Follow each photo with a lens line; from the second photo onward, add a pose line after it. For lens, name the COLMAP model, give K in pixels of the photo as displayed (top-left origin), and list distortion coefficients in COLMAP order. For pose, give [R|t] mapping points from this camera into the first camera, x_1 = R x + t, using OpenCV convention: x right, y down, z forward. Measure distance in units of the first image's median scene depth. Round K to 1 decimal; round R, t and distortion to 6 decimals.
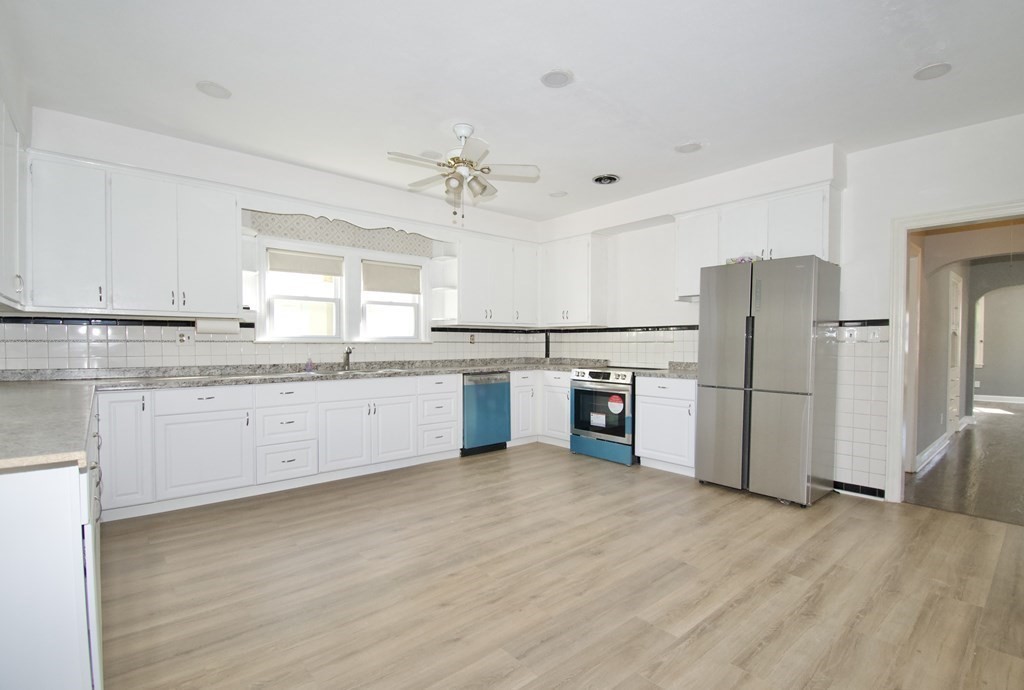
lens RADIAL K [[485.2, 0, 502.0], [0, 485.2, 355.9], [0, 0, 1]] dist [0.000726, -0.000374]
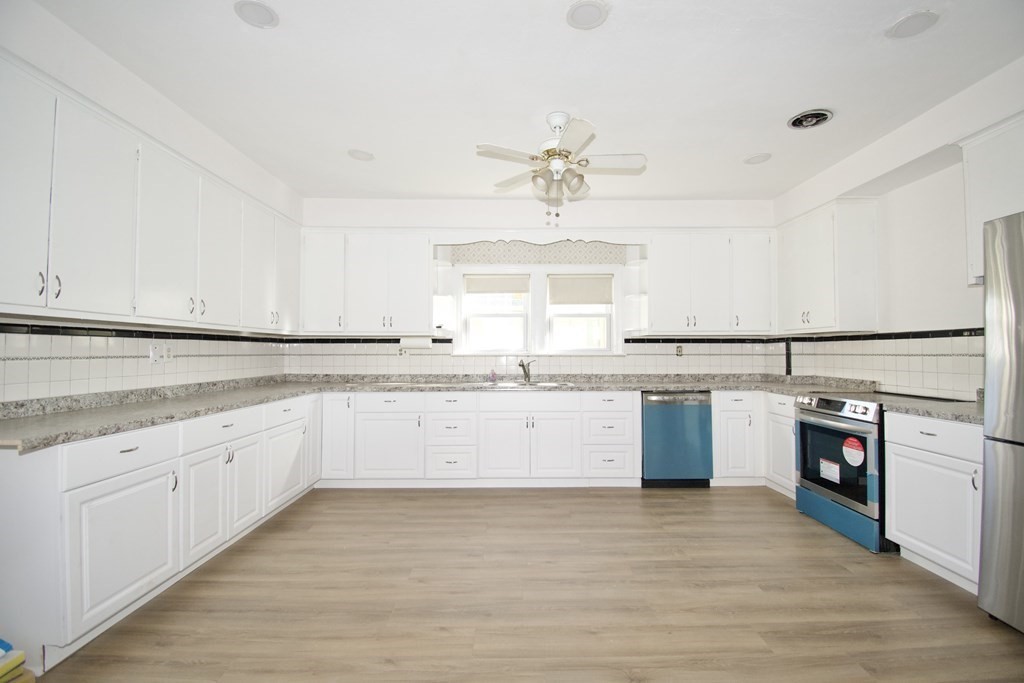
lens RADIAL K [[449.3, 0, 508.8], [0, 449.3, 342.5], [0, 0, 1]] dist [0.023223, -0.027120]
pose [[0.764065, -0.015733, -0.644948, 0.280289], [-0.014825, 0.999010, -0.041932, -0.014378], [0.644969, 0.041600, 0.763075, 0.239950]]
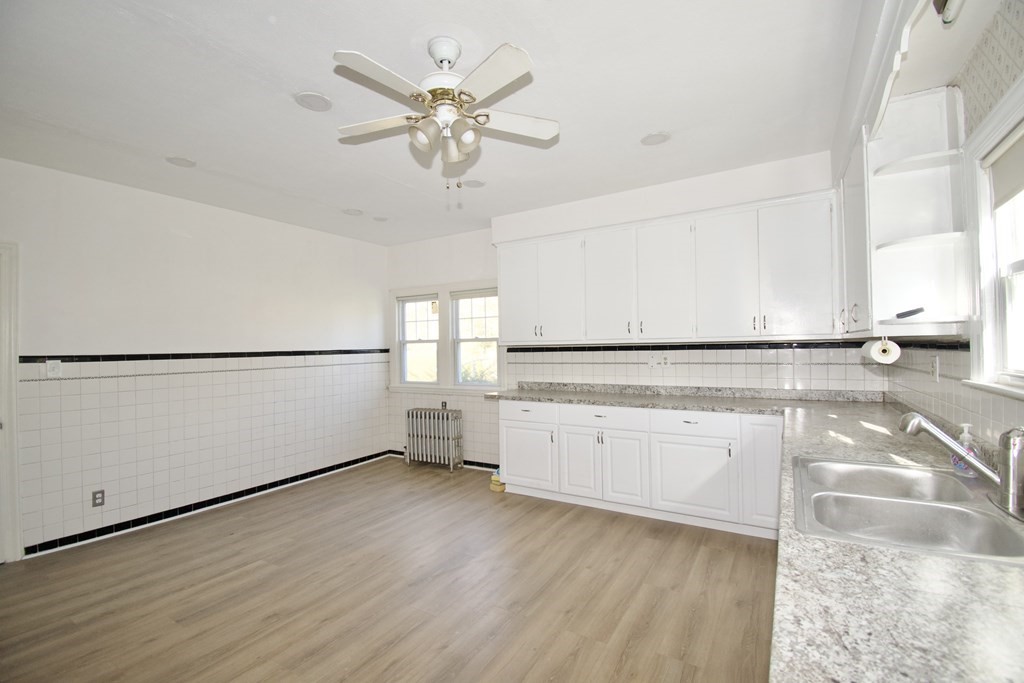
lens RADIAL K [[441.0, 0, 512.0], [0, 441.0, 341.5], [0, 0, 1]] dist [0.040125, -0.025319]
pose [[-0.943807, 0.009403, -0.330364, 0.025382], [0.006729, 0.999935, 0.009237, -0.068407], [0.330429, 0.006495, -0.943809, 1.164955]]
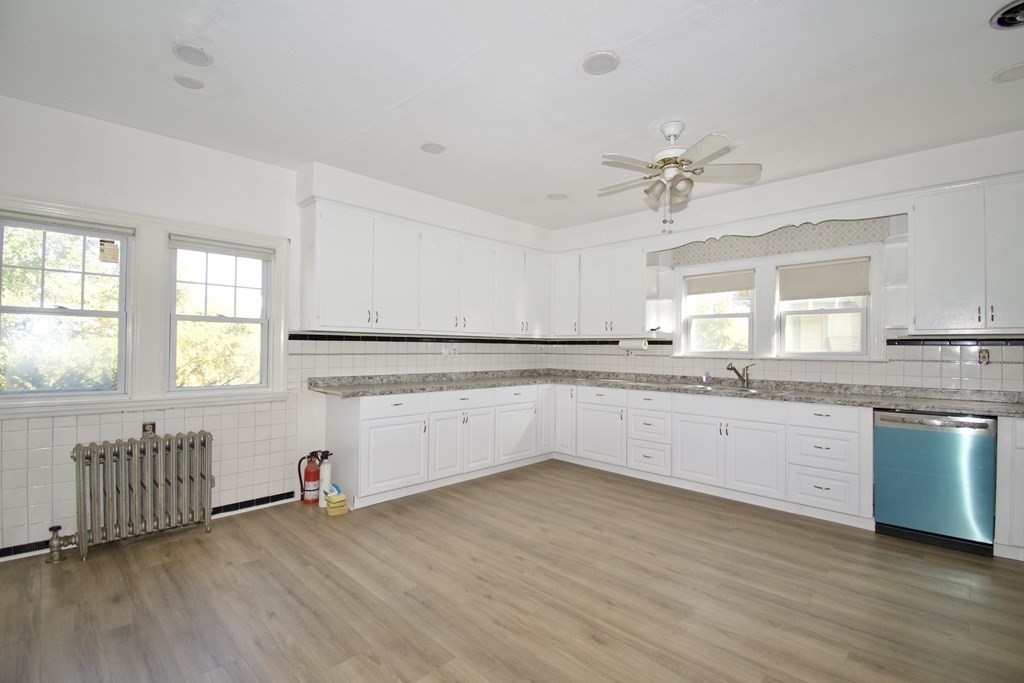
lens RADIAL K [[454.1, 0, 512.0], [0, 454.1, 341.5], [0, 0, 1]] dist [0.026366, -0.026343]
pose [[0.089265, -0.016548, -0.995870, 0.547944], [-0.036181, 0.999148, -0.019845, -0.027070], [0.995351, 0.037803, 0.088590, 0.470806]]
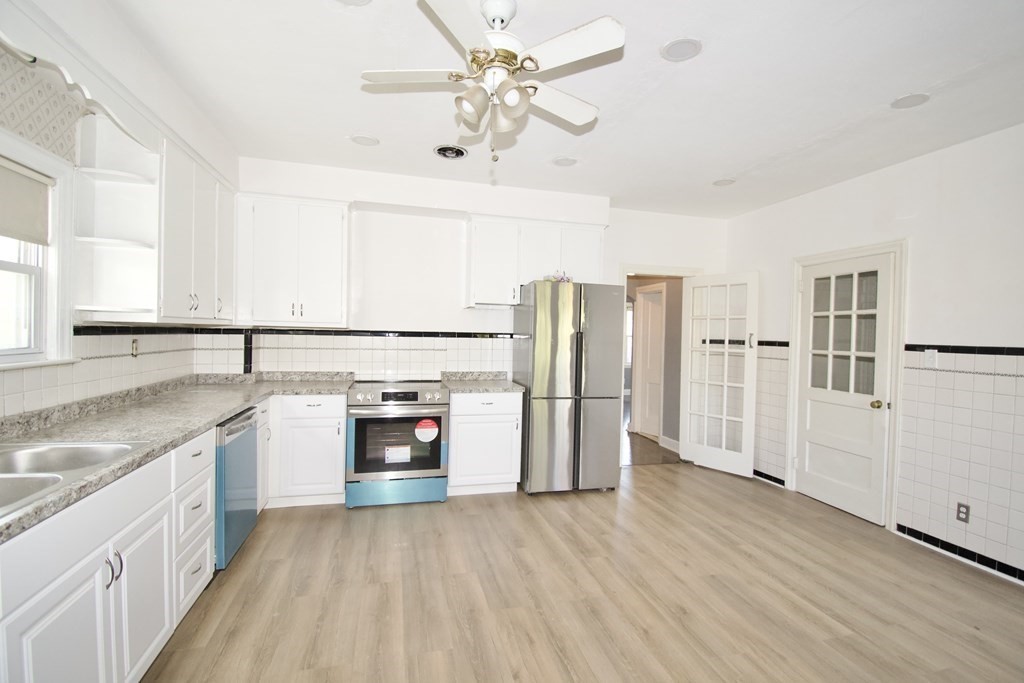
lens RADIAL K [[474.5, 0, 516.3], [0, 474.5, 342.4], [0, 0, 1]] dist [0.030052, -0.032394]
pose [[0.414278, -0.011093, 0.910083, -0.432665], [0.001685, 0.999933, 0.011421, -0.056760], [-0.910149, -0.003198, 0.414269, 0.550826]]
